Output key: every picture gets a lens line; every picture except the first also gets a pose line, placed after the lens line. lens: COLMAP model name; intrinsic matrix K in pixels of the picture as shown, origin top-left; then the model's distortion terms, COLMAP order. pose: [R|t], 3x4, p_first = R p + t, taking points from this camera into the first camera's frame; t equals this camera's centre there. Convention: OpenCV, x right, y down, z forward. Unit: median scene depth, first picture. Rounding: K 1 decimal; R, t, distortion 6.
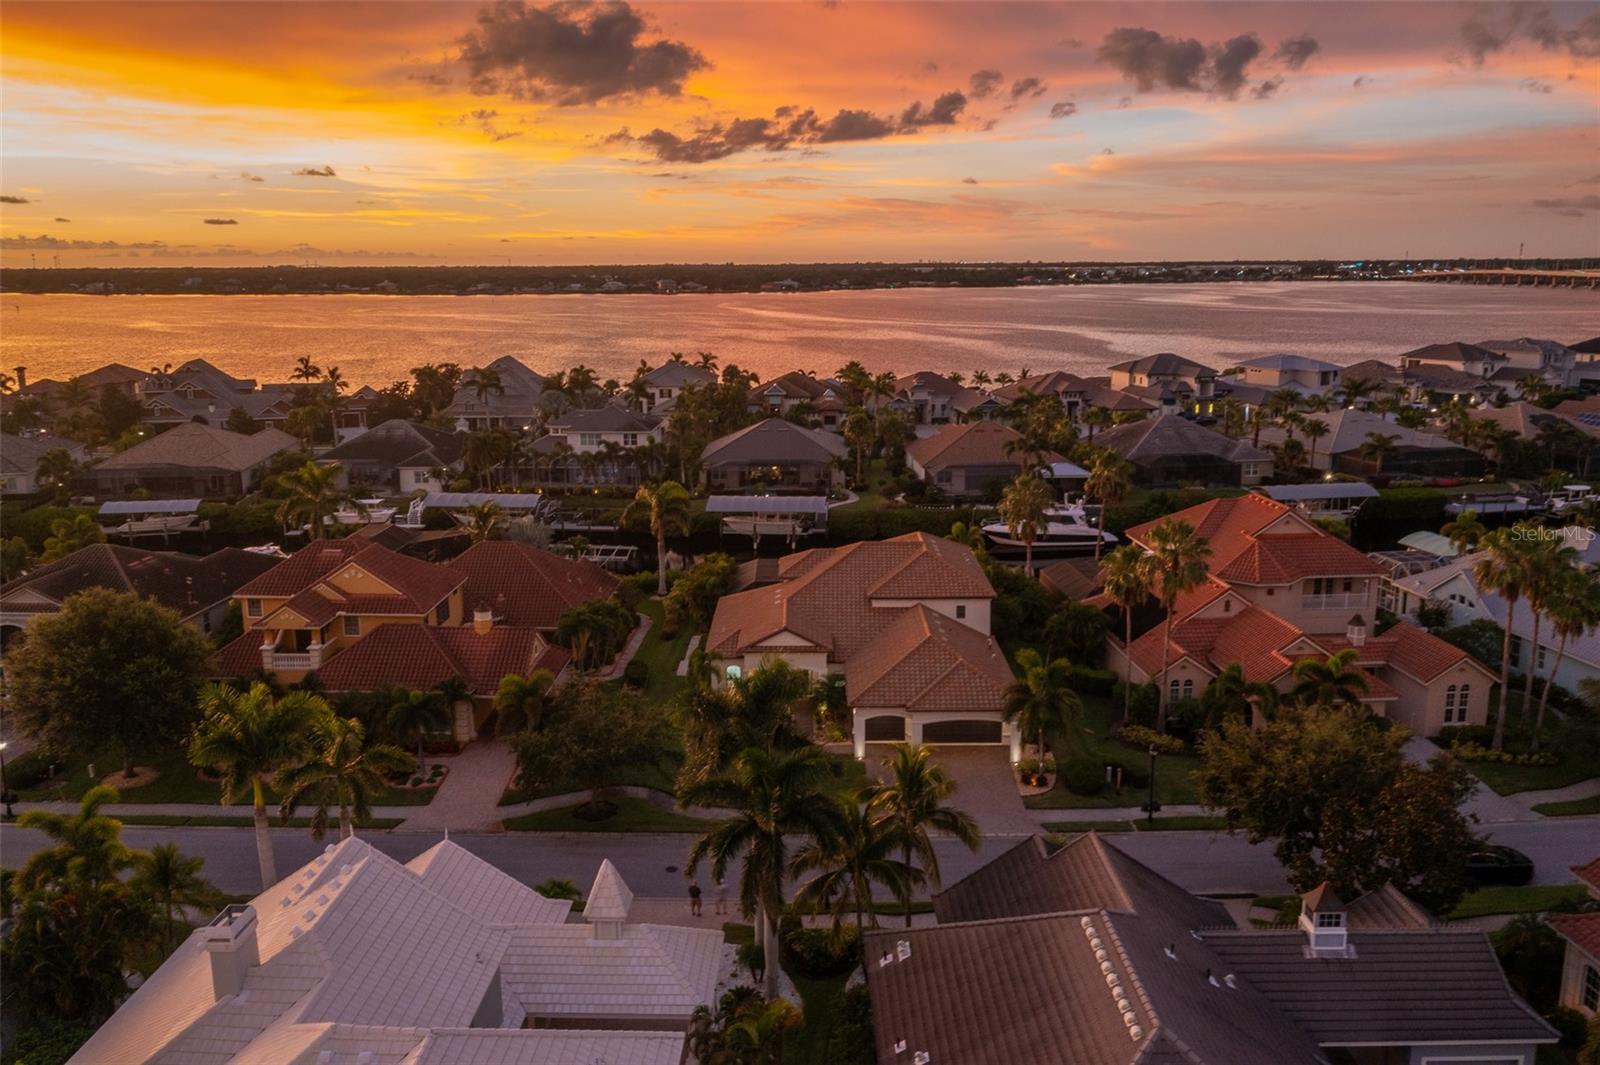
lens RADIAL K [[1281.6, 0, 805.1], [0, 1281.6, 533.6], [0, 0, 1]] dist [0.001304, 0.004436]
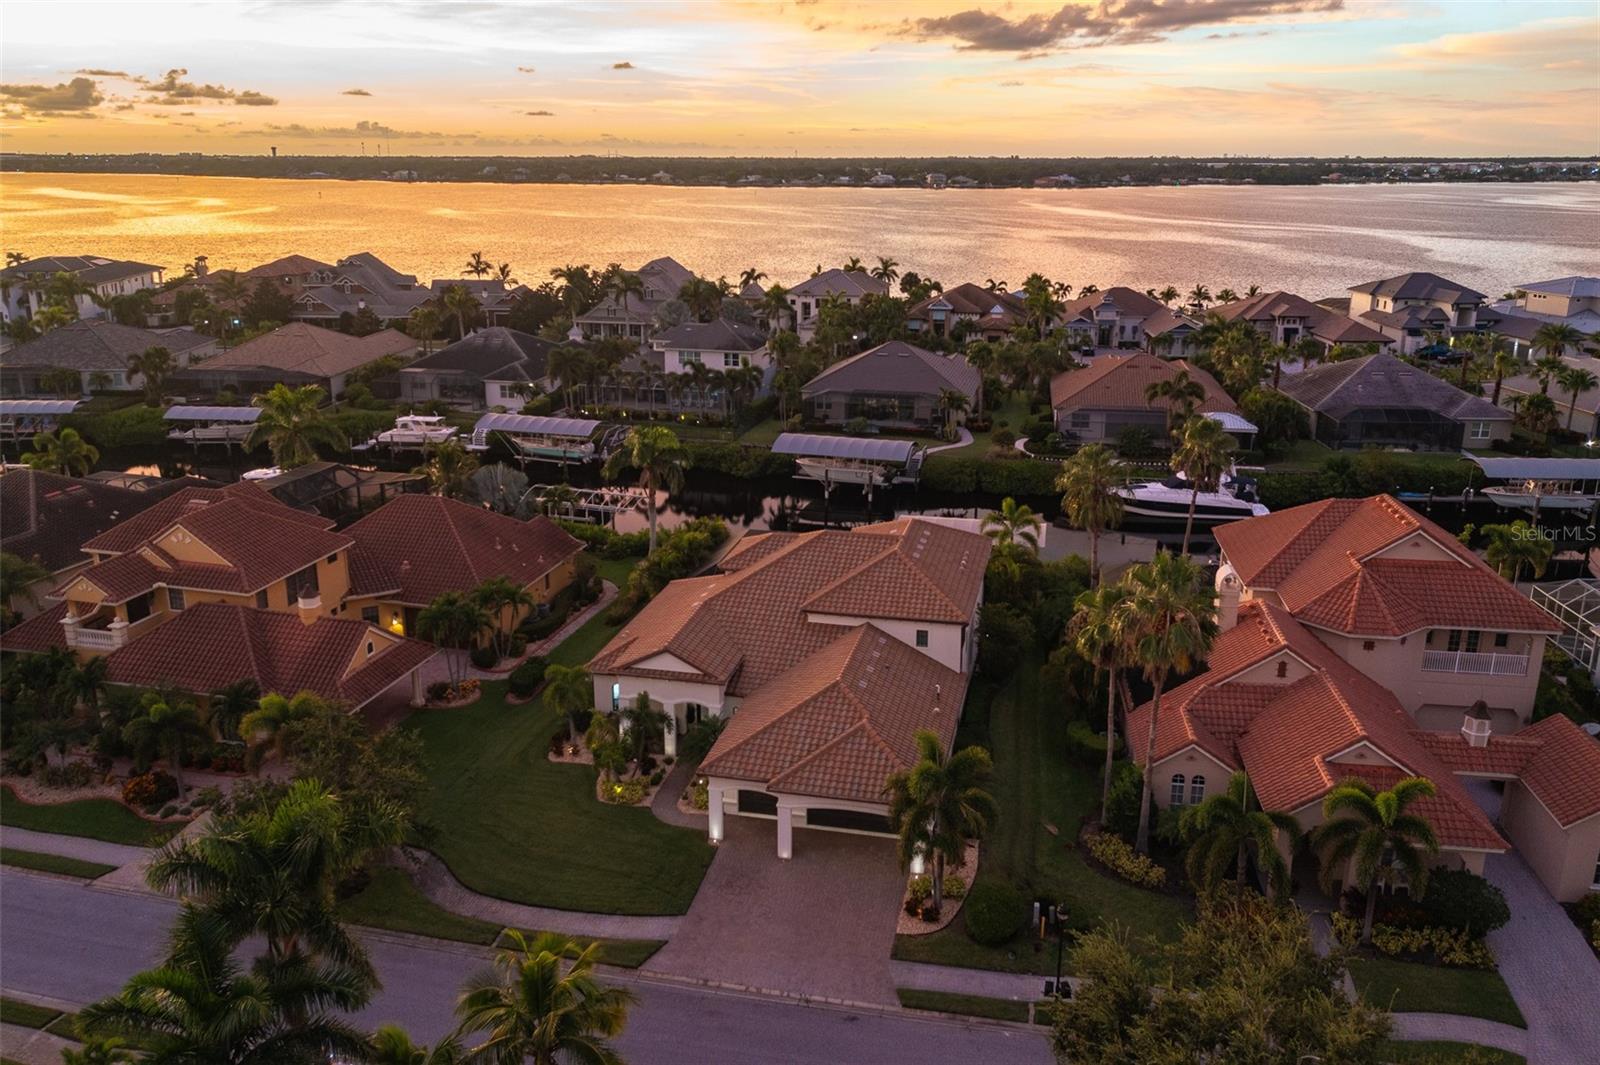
lens RADIAL K [[1270.2, 0, 800.4], [0, 1270.2, 538.1], [0, 0, 1]] dist [0.006339, 0.001862]
pose [[0.975348, 0.070959, -0.208950, 0.108483], [-0.053108, 0.994539, 0.089841, -0.032415], [0.214184, -0.076530, 0.973791, 0.138775]]
